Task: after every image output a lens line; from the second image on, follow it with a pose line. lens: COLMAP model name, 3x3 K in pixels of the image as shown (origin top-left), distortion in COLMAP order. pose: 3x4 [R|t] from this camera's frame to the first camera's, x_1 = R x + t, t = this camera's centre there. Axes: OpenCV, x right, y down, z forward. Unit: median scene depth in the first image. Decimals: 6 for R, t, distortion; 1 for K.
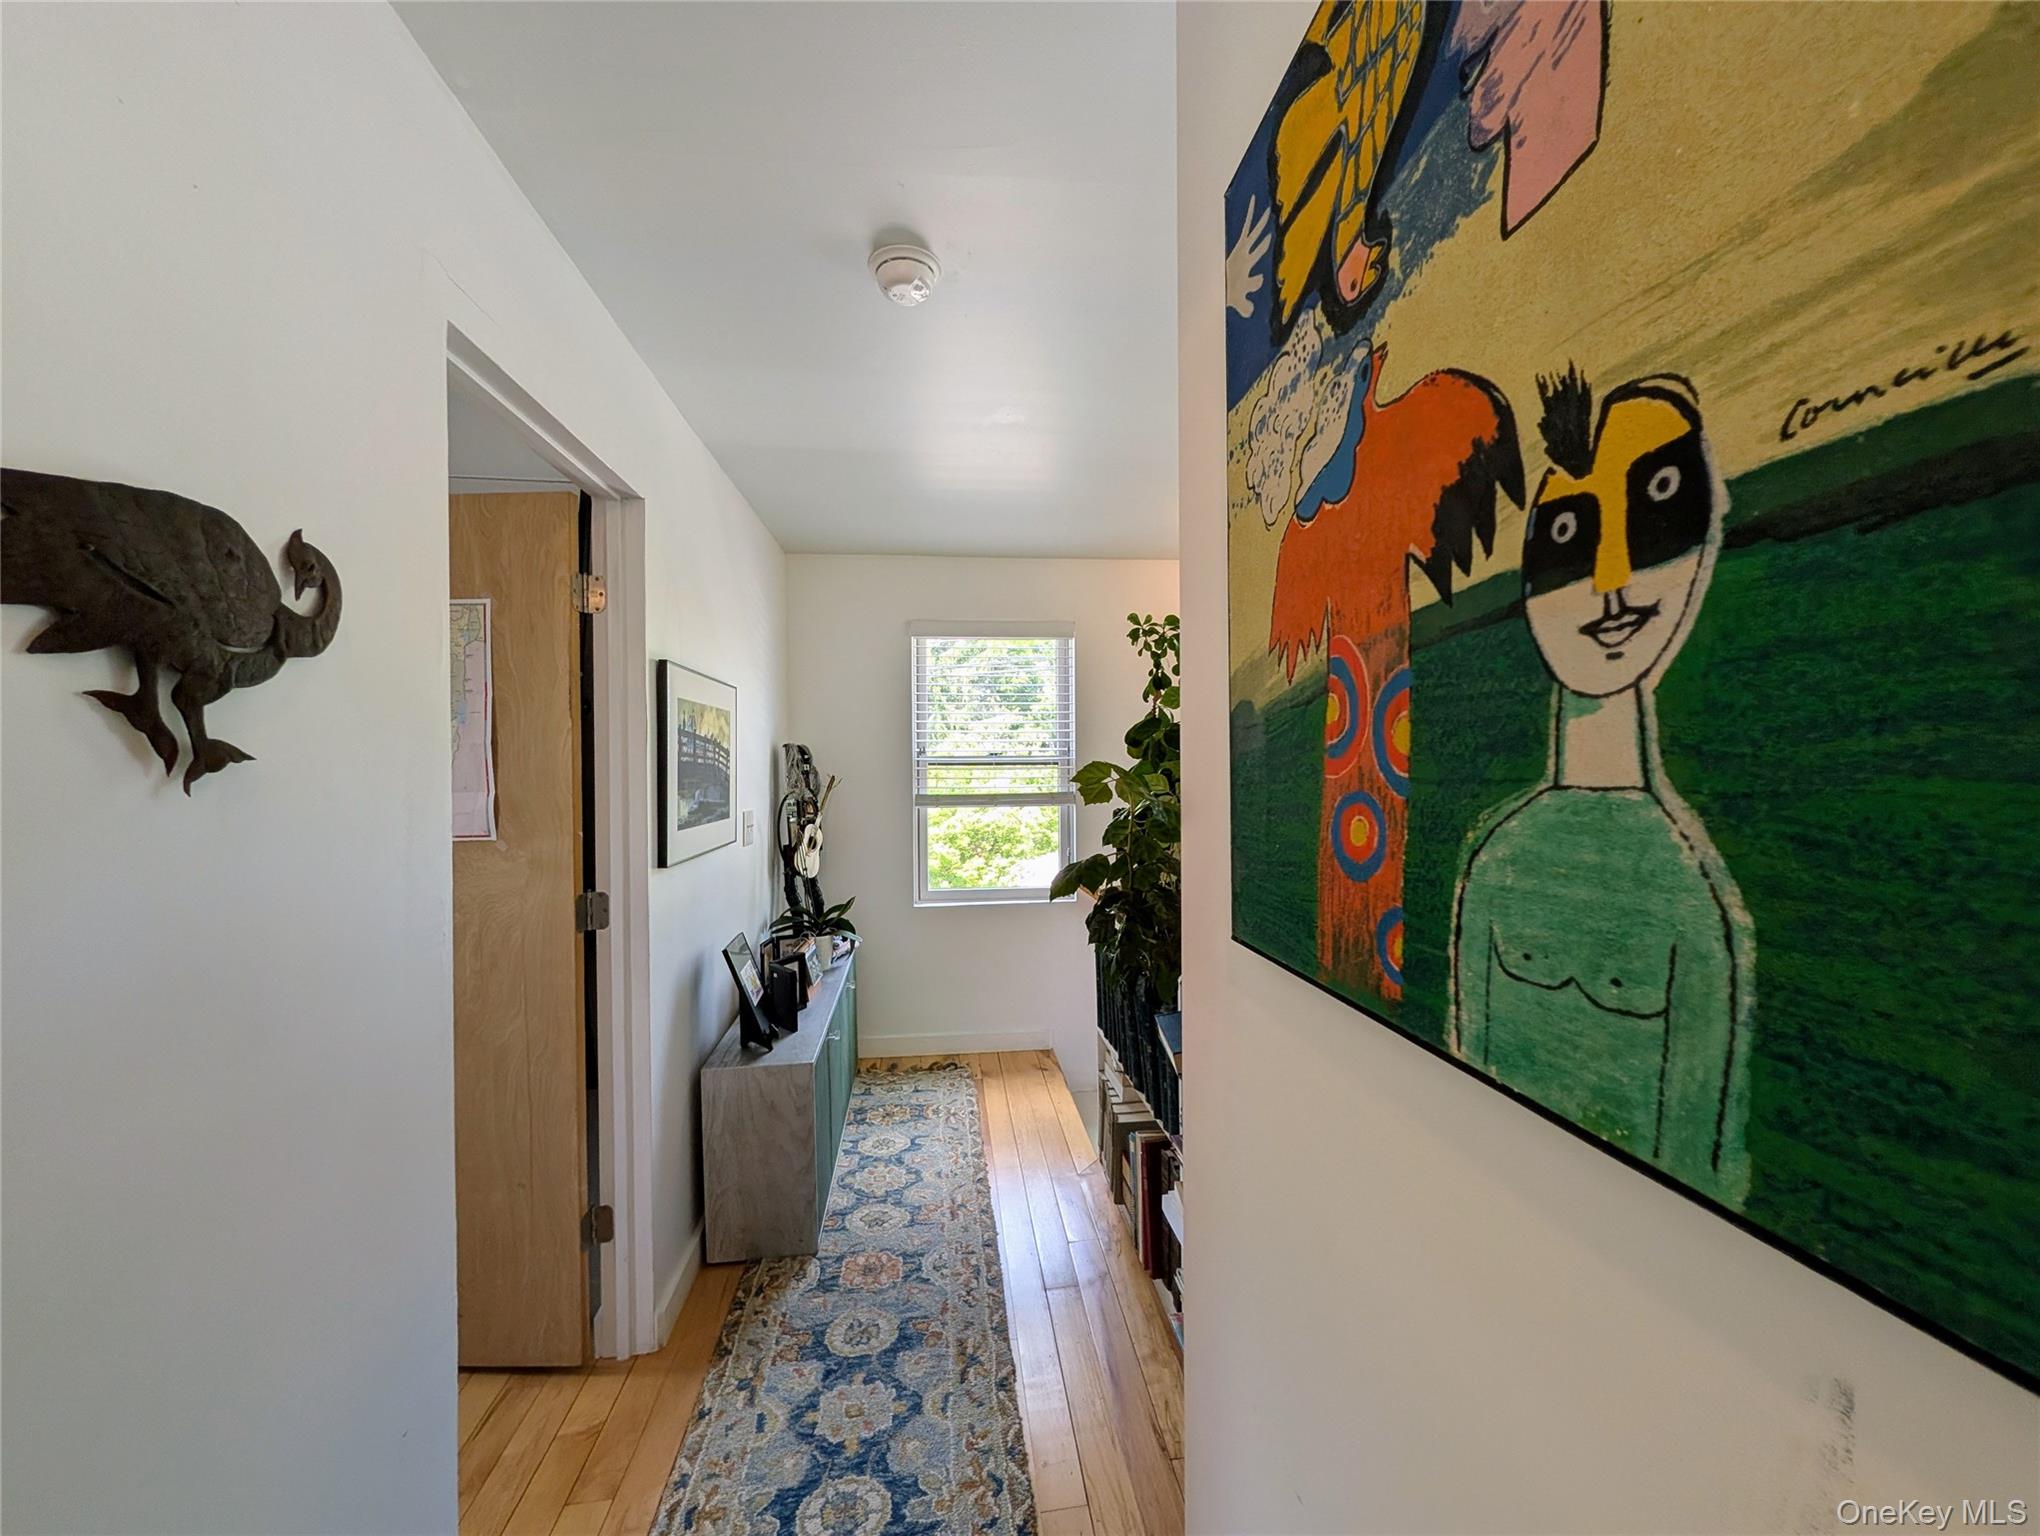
lens RADIAL K [[811.5, 0, 1020.0], [0, 811.5, 768.0], [0, 0, 1]] dist [0.008444, -0.000357]
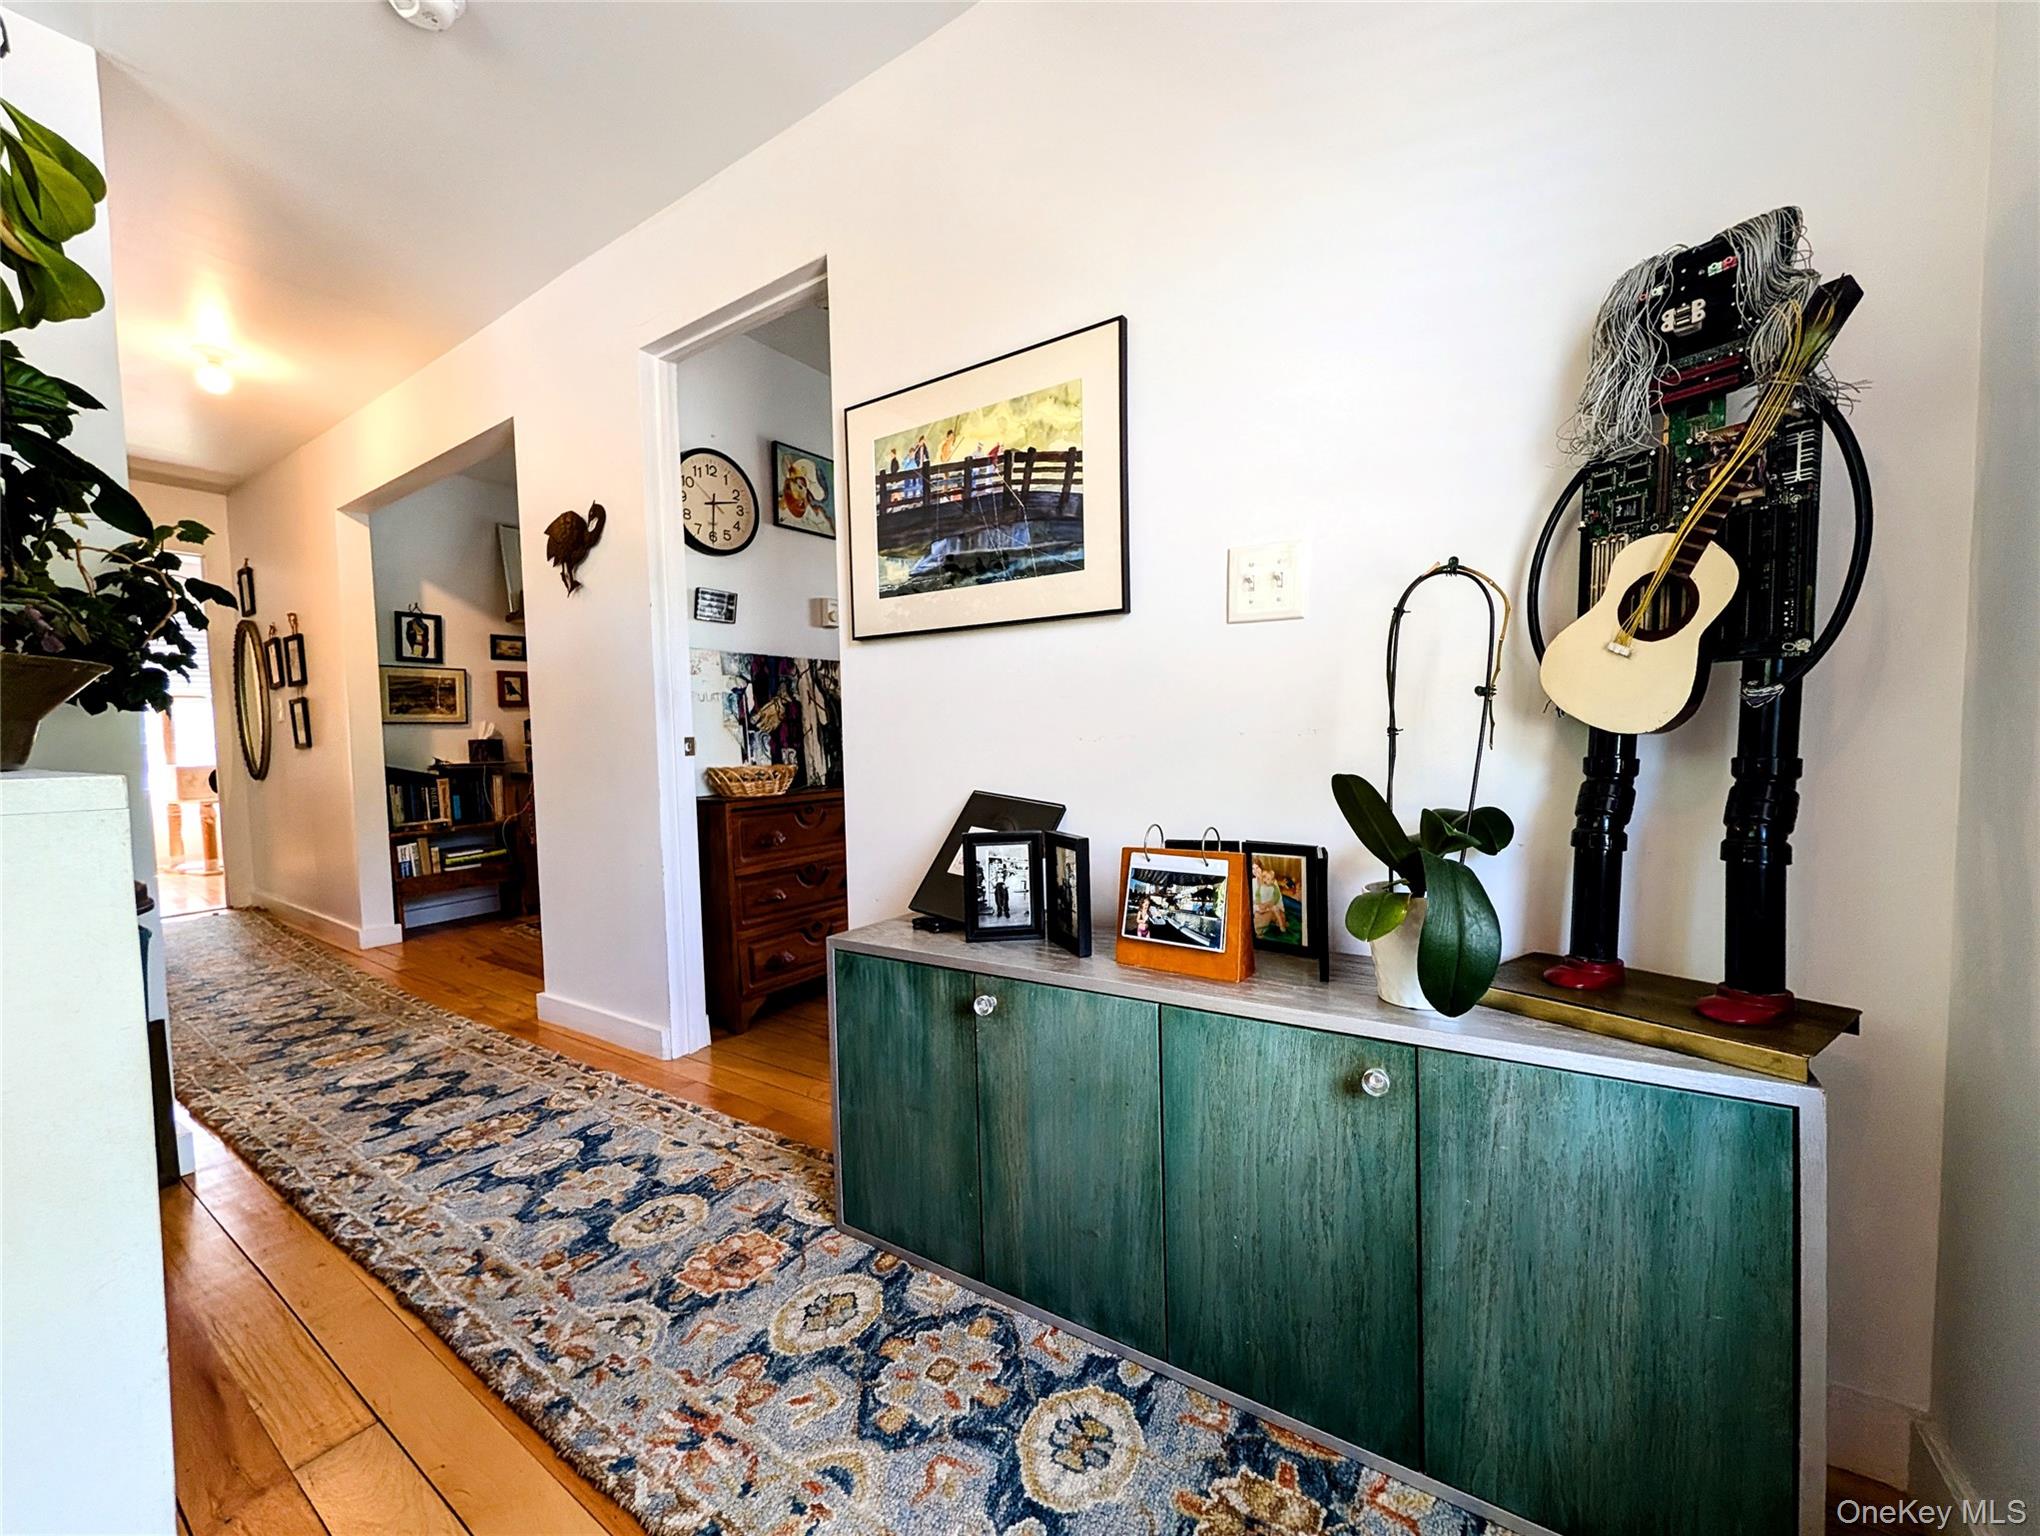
lens RADIAL K [[811.5, 0, 1020.0], [0, 811.5, 768.0], [0, 0, 1]] dist [0.008444, -0.000357]
pose [[-0.658891, 0.048602, -0.750667, 0.145470], [0.015587, 0.998578, 0.050972, 0.232322], [0.752077, 0.021884, -0.658712, 1.793291]]
